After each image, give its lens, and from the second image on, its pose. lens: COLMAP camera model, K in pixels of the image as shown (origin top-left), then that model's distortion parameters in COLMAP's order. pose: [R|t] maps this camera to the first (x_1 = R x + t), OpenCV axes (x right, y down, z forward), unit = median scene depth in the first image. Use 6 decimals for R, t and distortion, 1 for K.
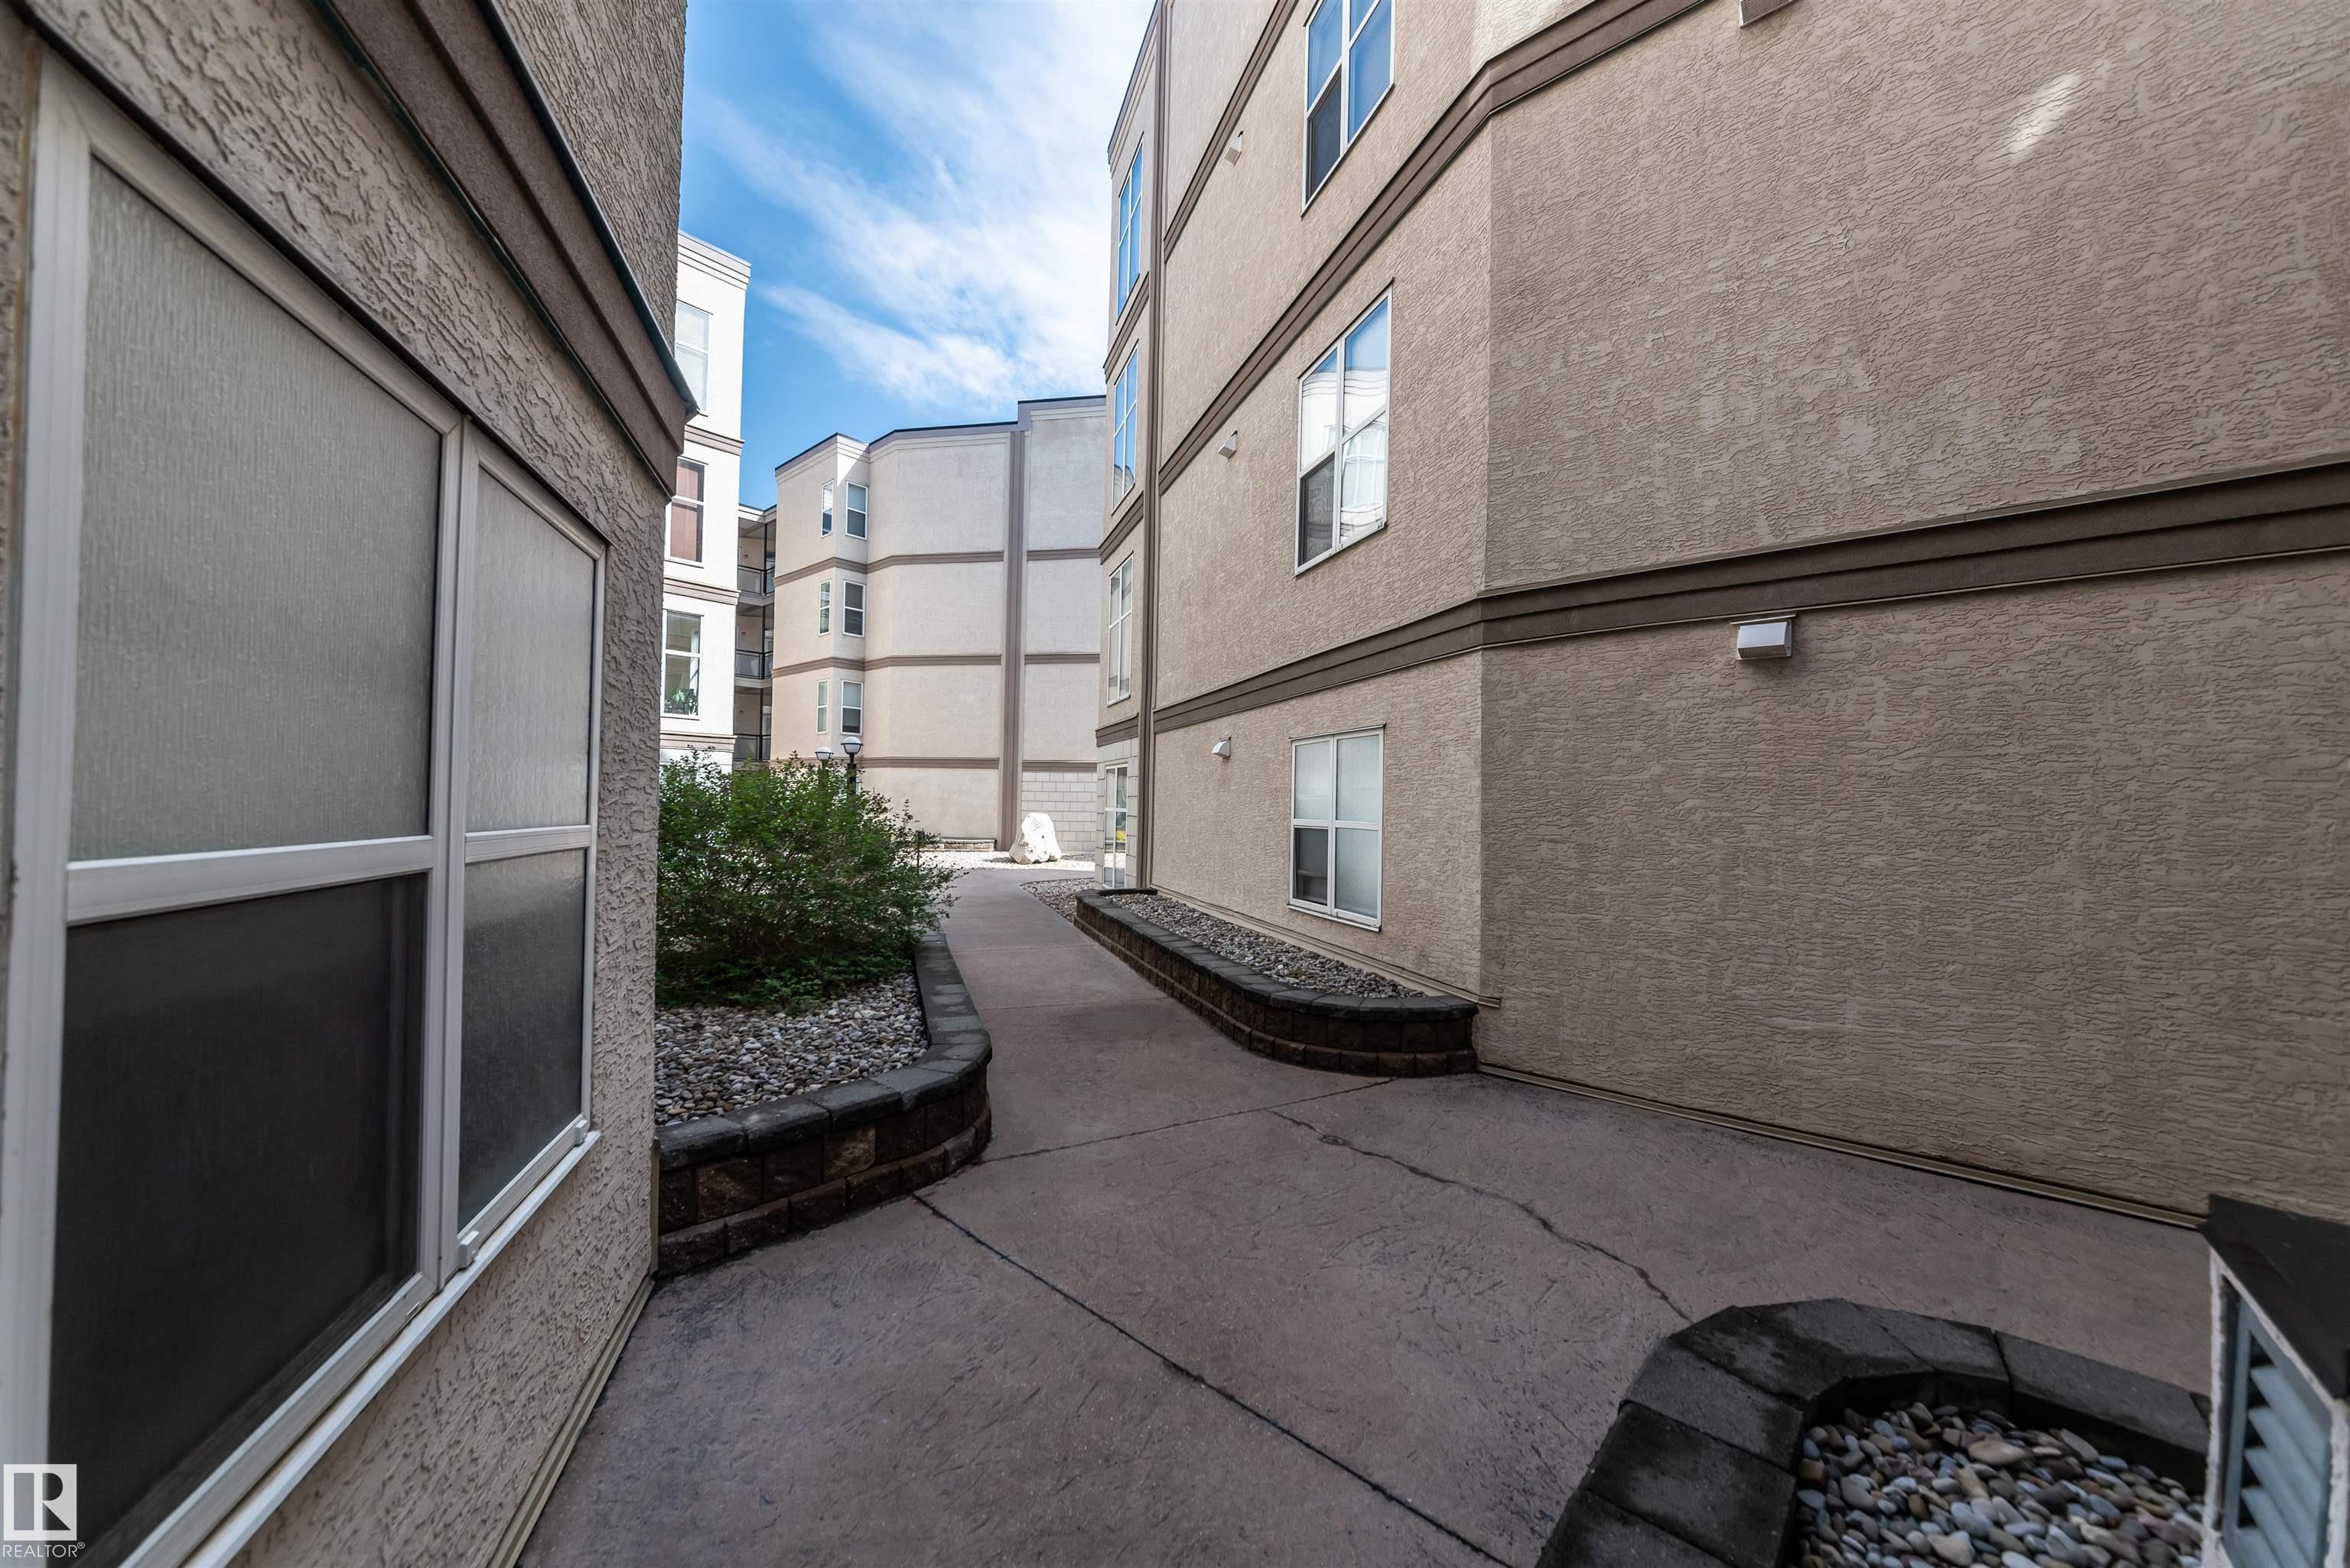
lens RADIAL K [[813.0, 0, 1176.4], [0, 813.0, 794.5], [0, 0, 1]] dist [-0.000019, 0.003131]
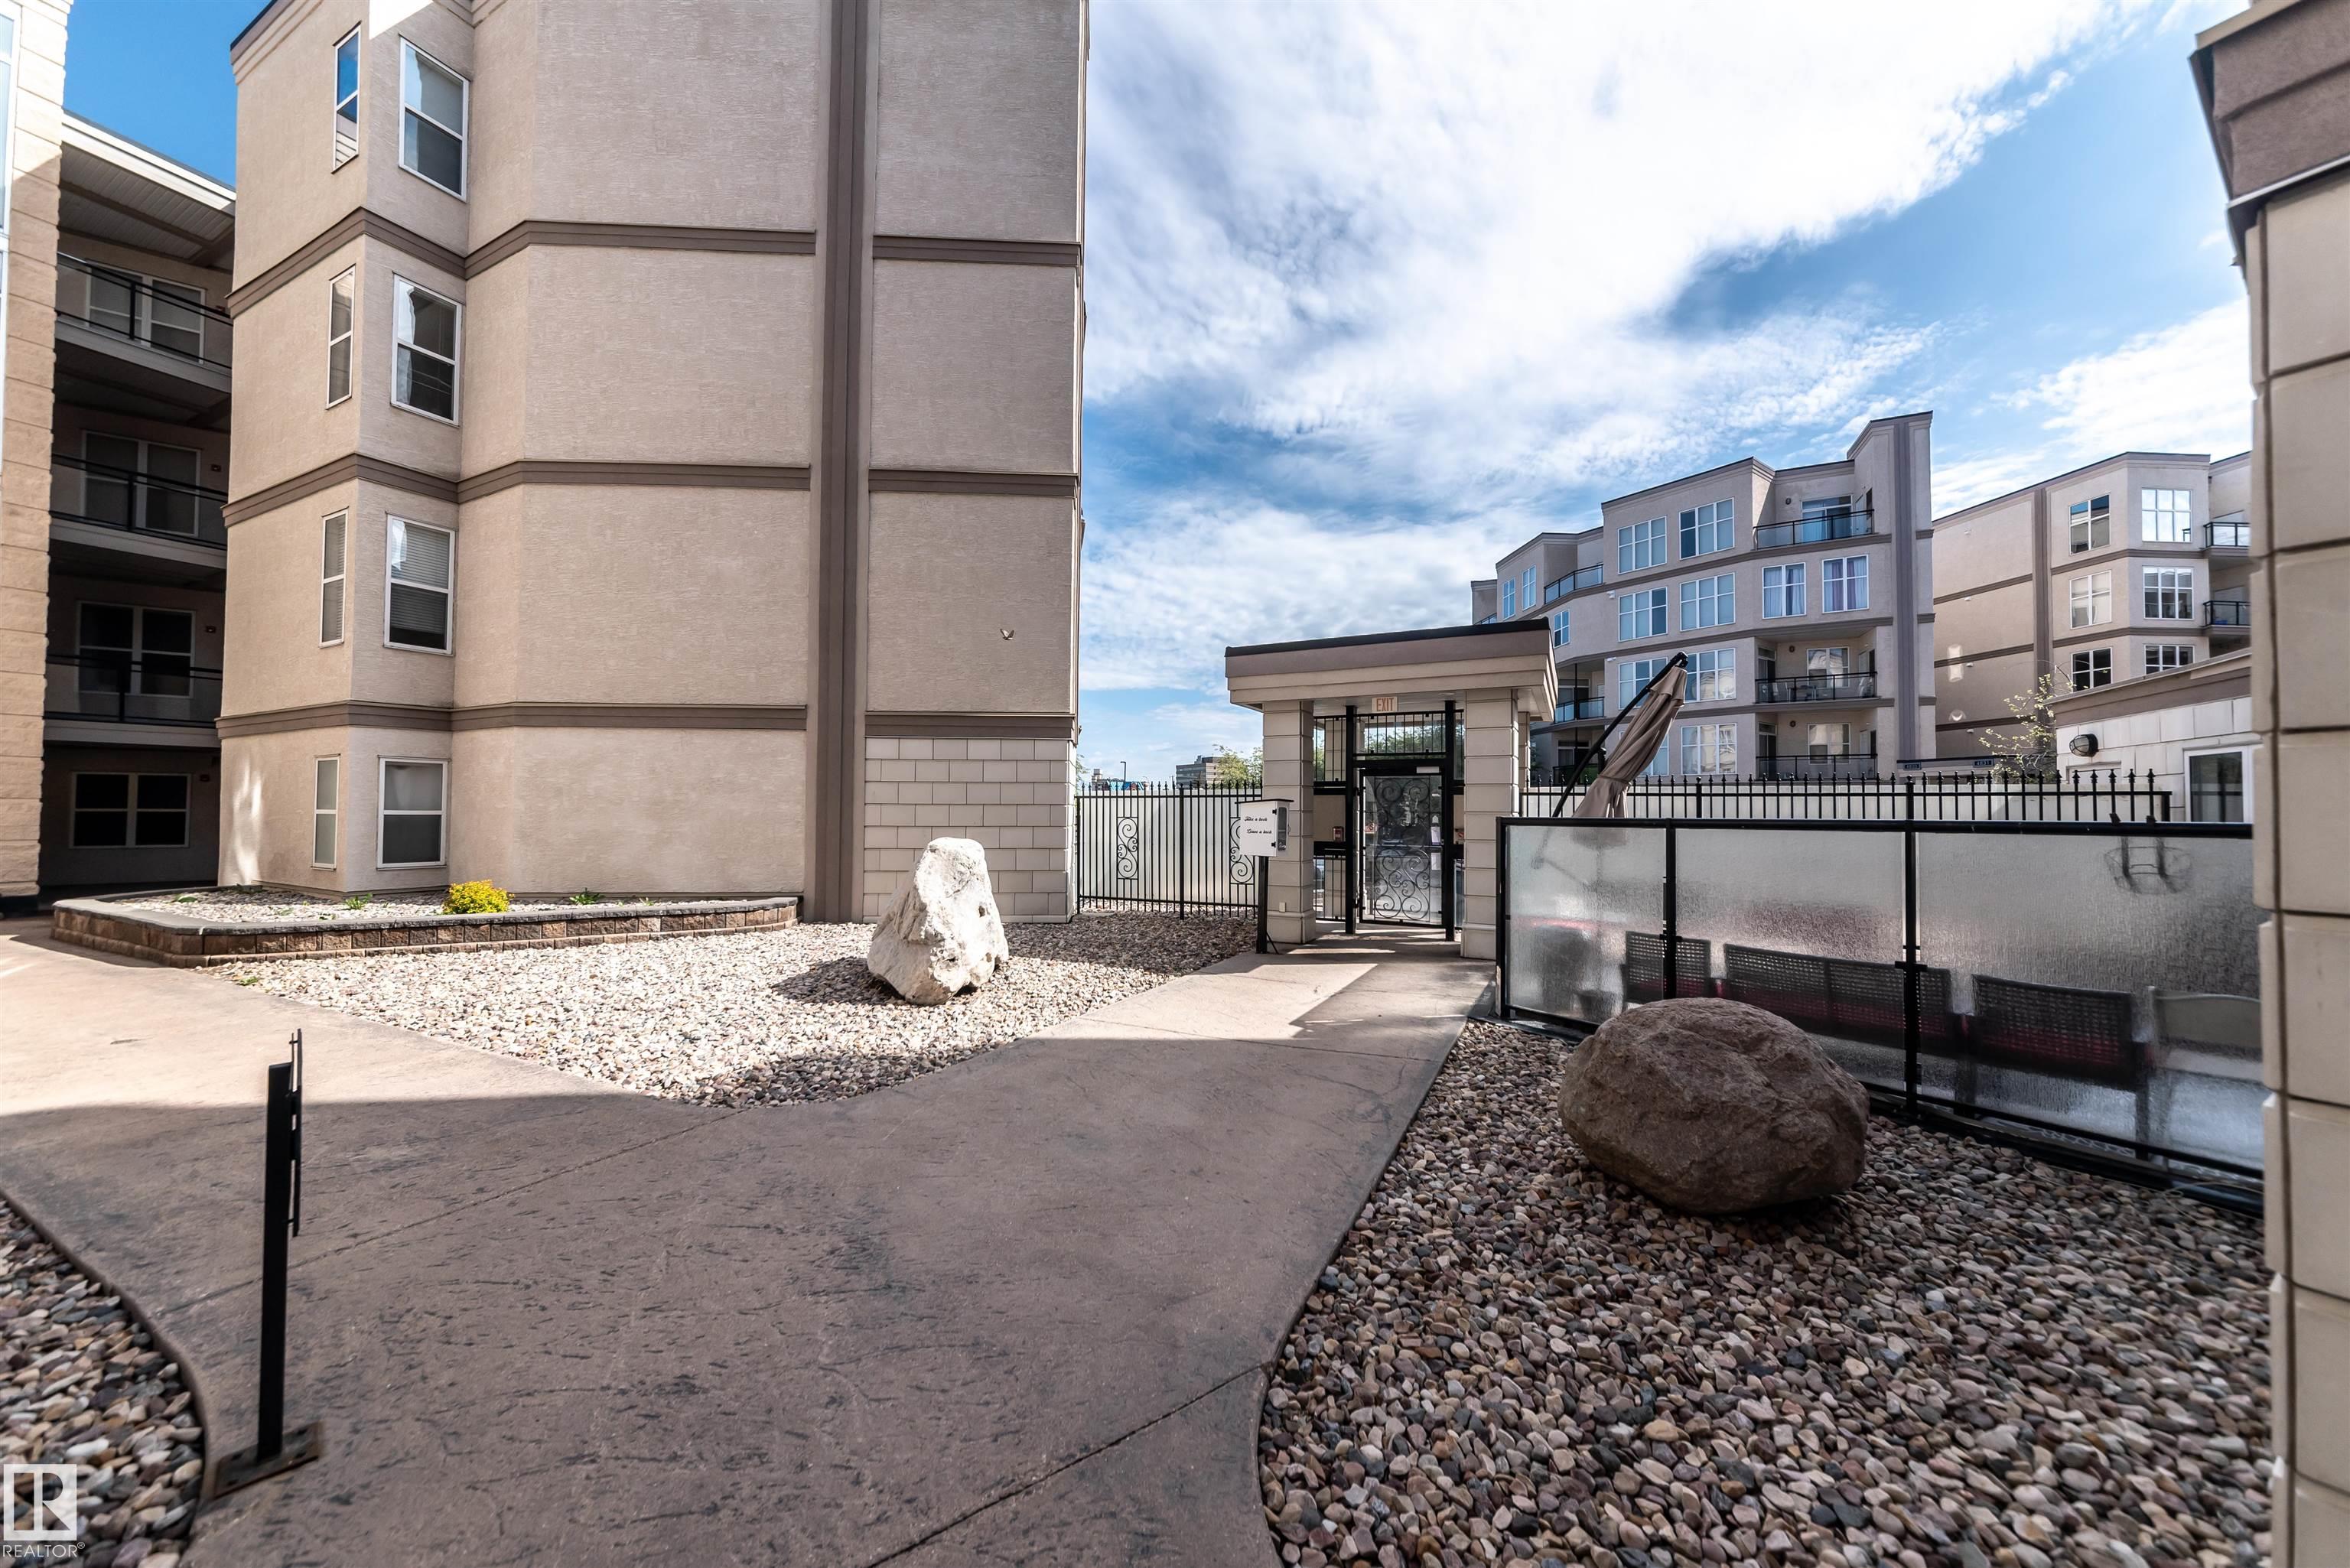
lens RADIAL K [[813.0, 0, 1176.4], [0, 813.0, 794.5], [0, 0, 1]] dist [-0.000019, 0.003131]
pose [[0.970518, -0.008968, 0.240861, -0.132259], [0.011255, 0.999904, -0.008122, 0.007993], [-0.240765, 0.010594, 0.970526, 0.532742]]
